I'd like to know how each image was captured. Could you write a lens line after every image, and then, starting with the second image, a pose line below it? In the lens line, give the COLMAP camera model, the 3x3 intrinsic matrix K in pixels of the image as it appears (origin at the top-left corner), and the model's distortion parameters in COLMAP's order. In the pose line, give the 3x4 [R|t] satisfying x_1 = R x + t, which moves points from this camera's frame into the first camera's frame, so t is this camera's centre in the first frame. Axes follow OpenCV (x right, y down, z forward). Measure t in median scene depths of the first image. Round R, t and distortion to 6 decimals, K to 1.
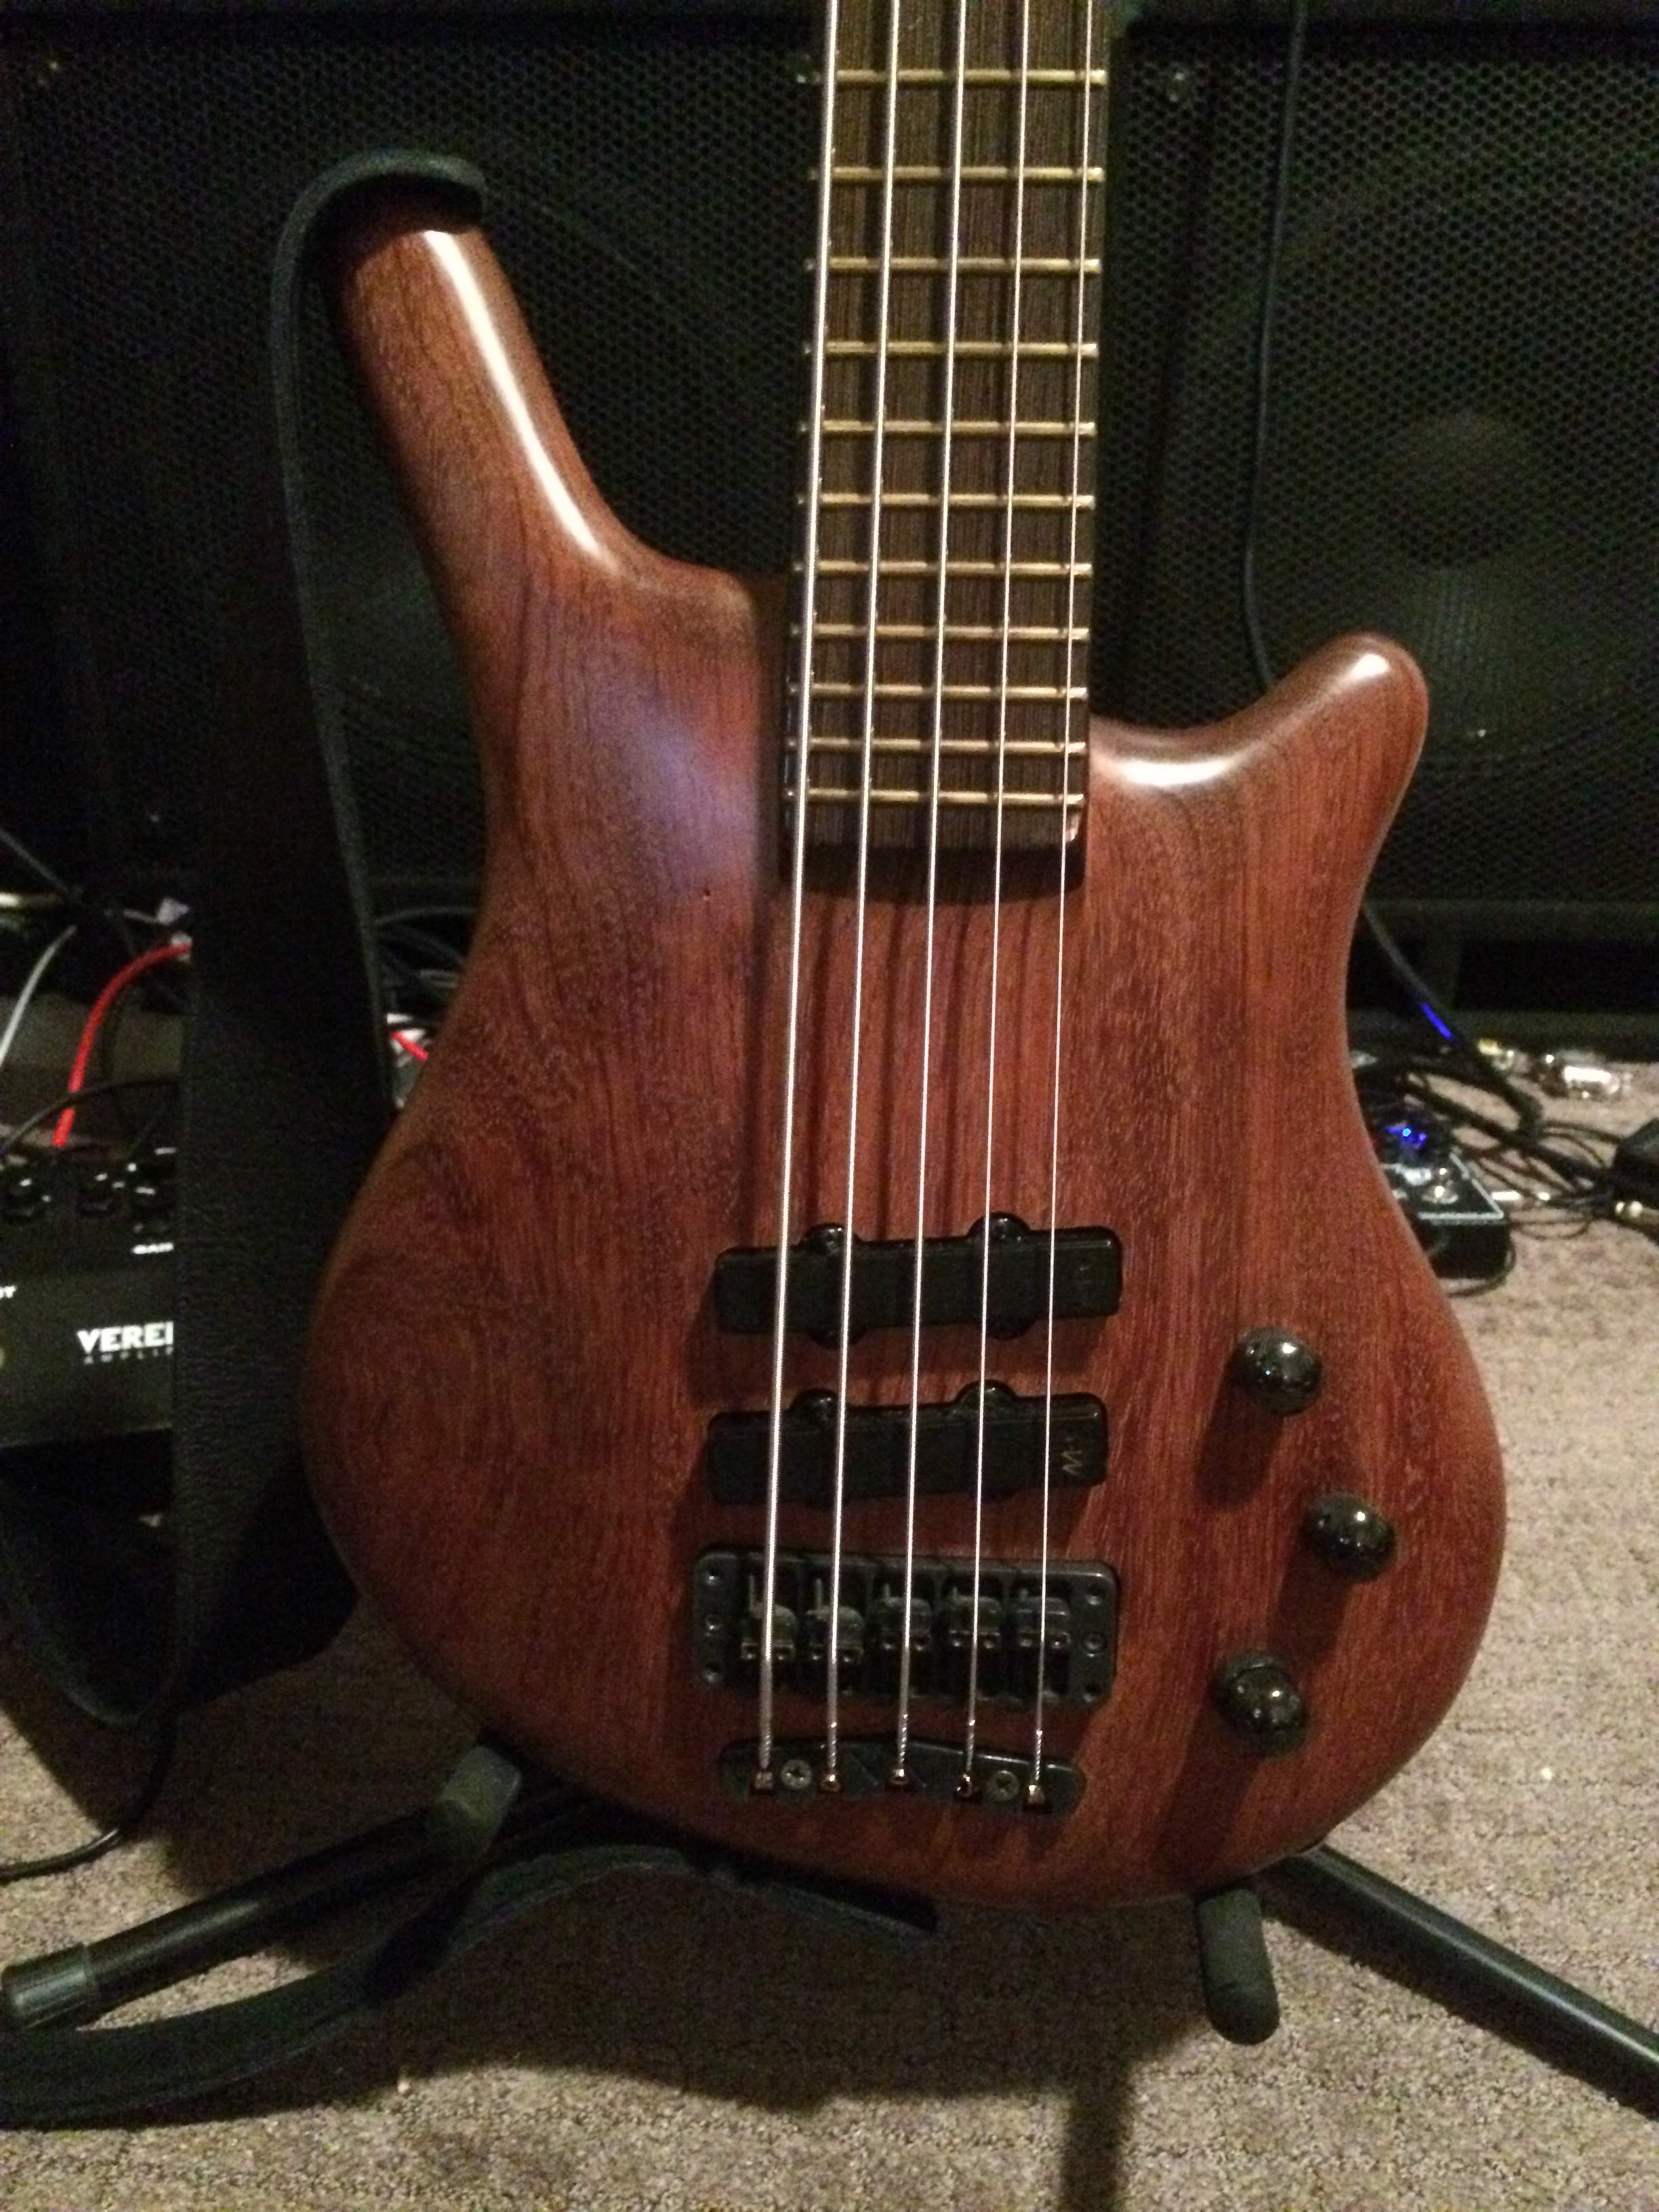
lens RADIAL K [[1972.6, 0, 820.7], [0, 1972.6, 1151.0], [0, 0, 1]] dist [0.122631, -0.291083]
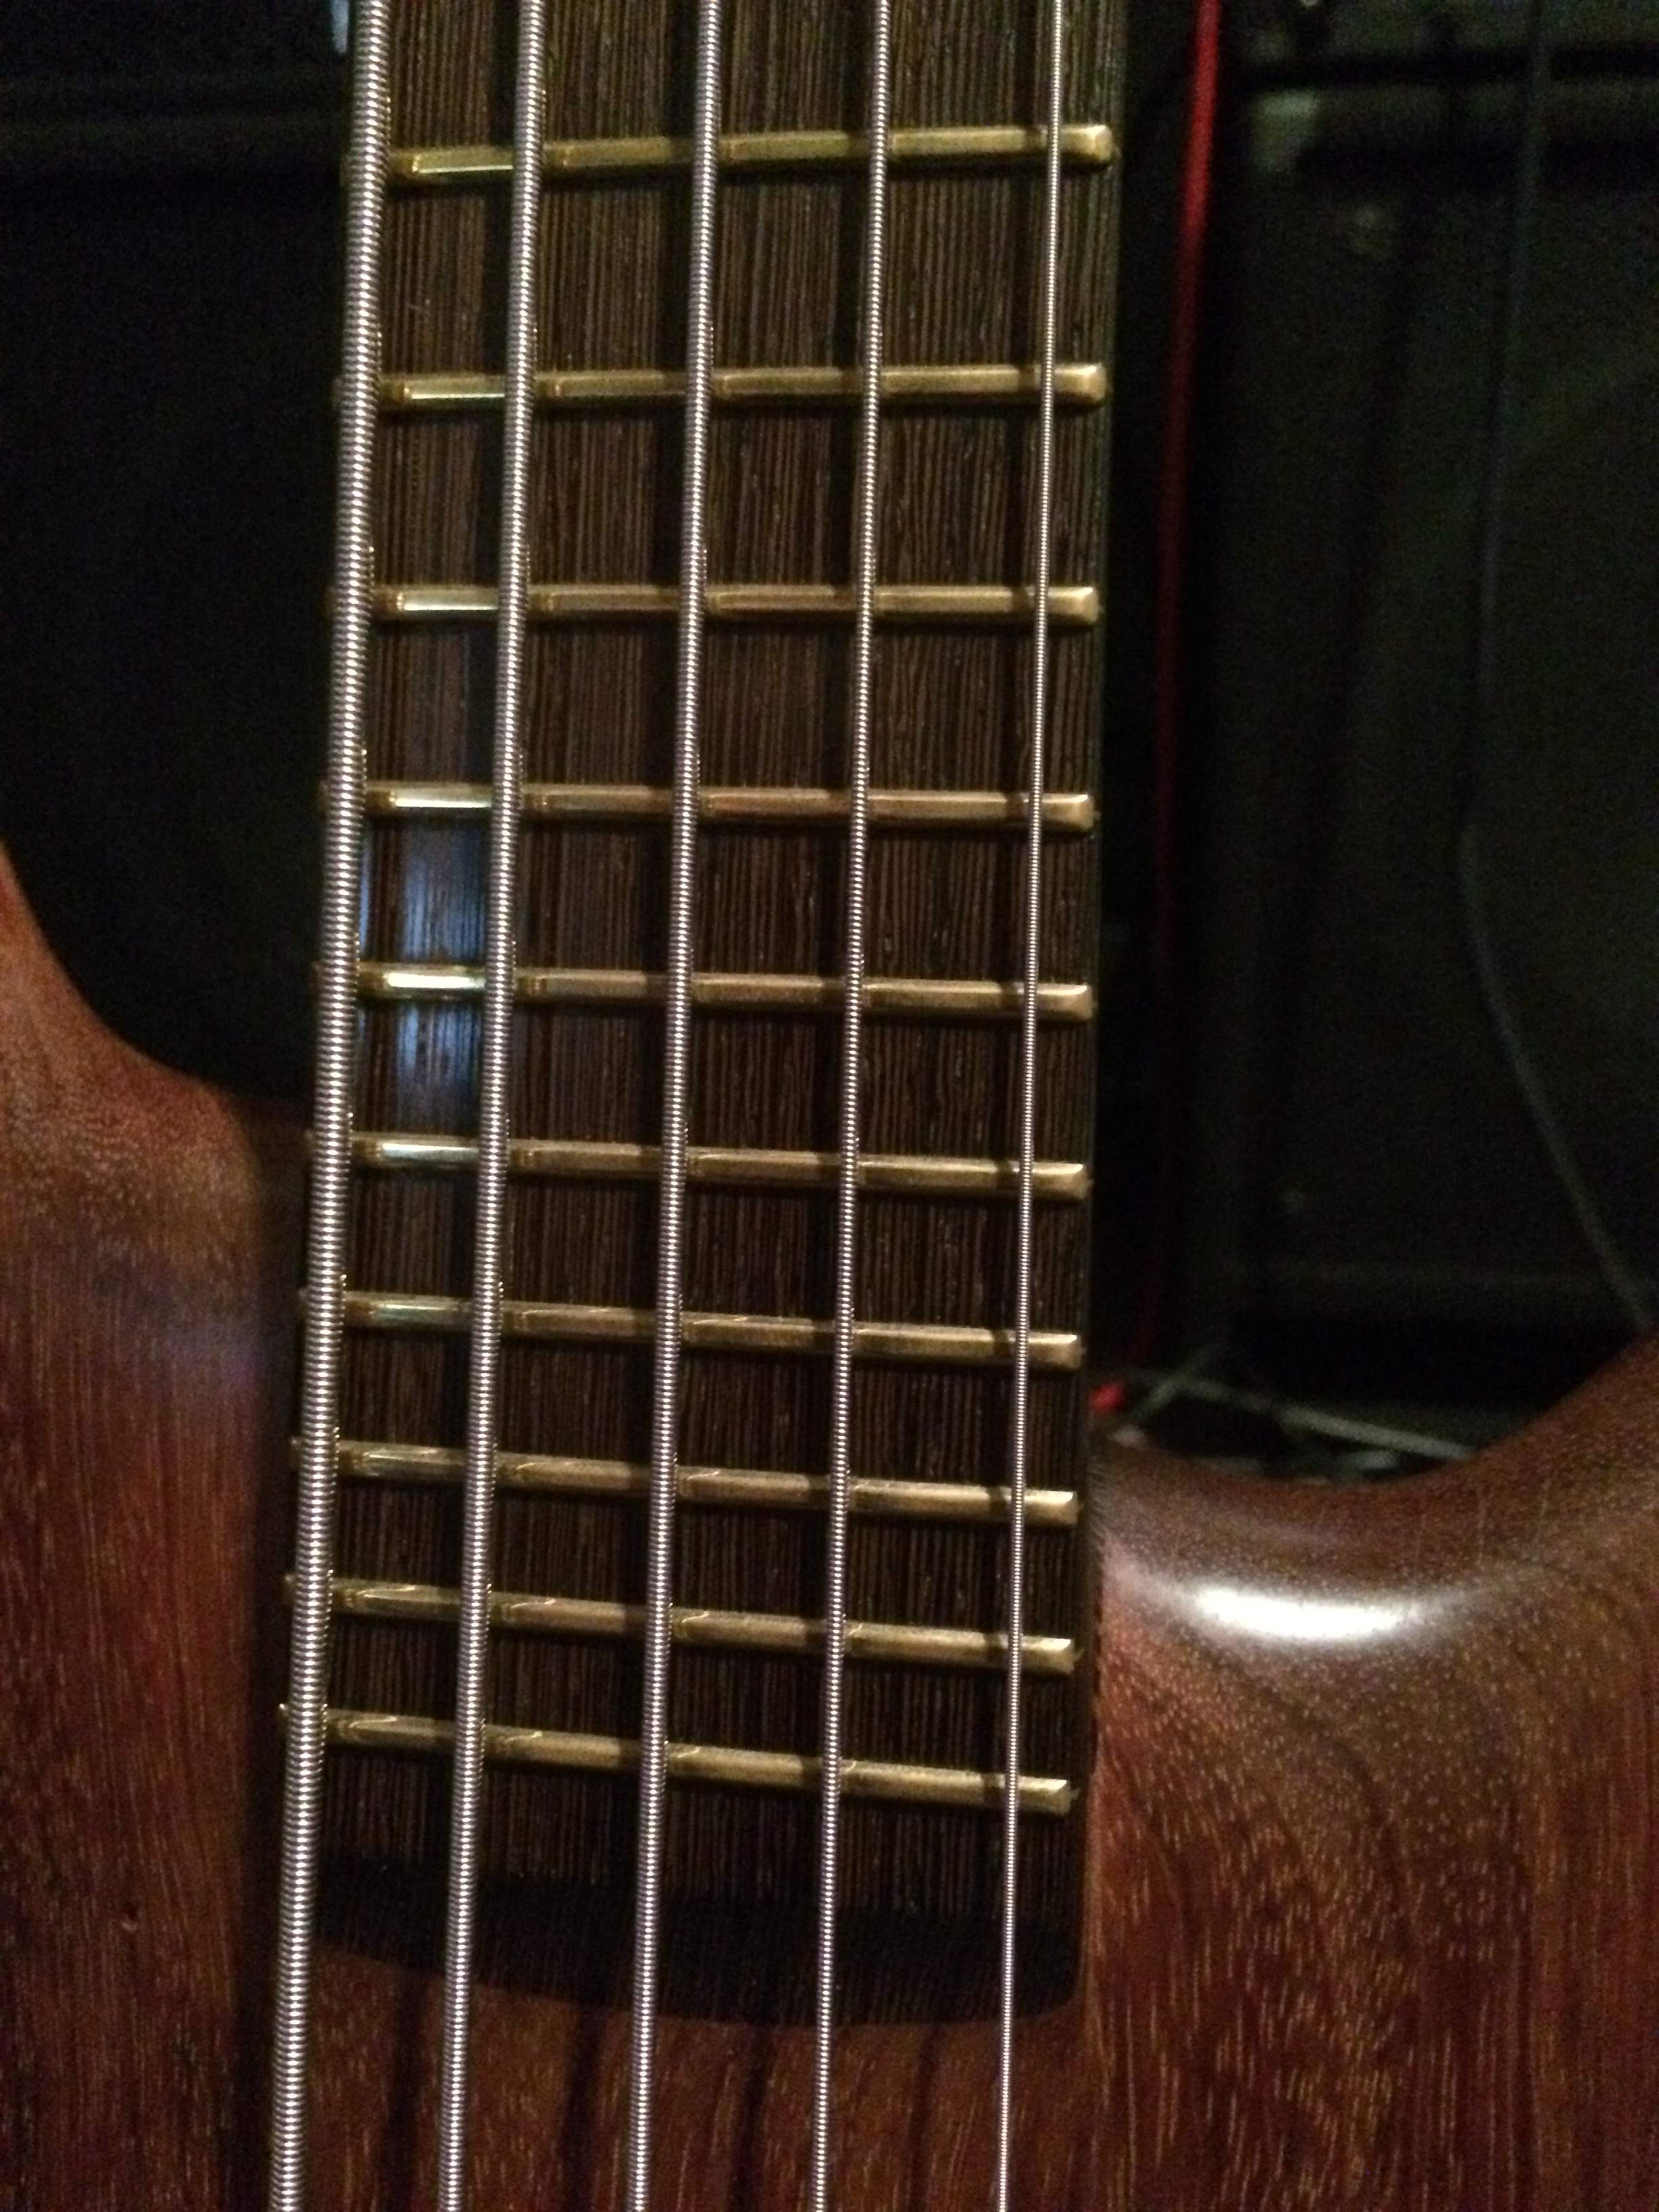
lens RADIAL K [[1972.6, 0, 820.7], [0, 1972.6, 1151.0], [0, 0, 1]] dist [0.122631, -0.291083]
pose [[0.994261, 0.019137, -0.105257, 0.119936], [-0.033077, 0.990653, -0.132337, -0.233311], [0.101740, 0.135059, 0.985600, 0.602877]]
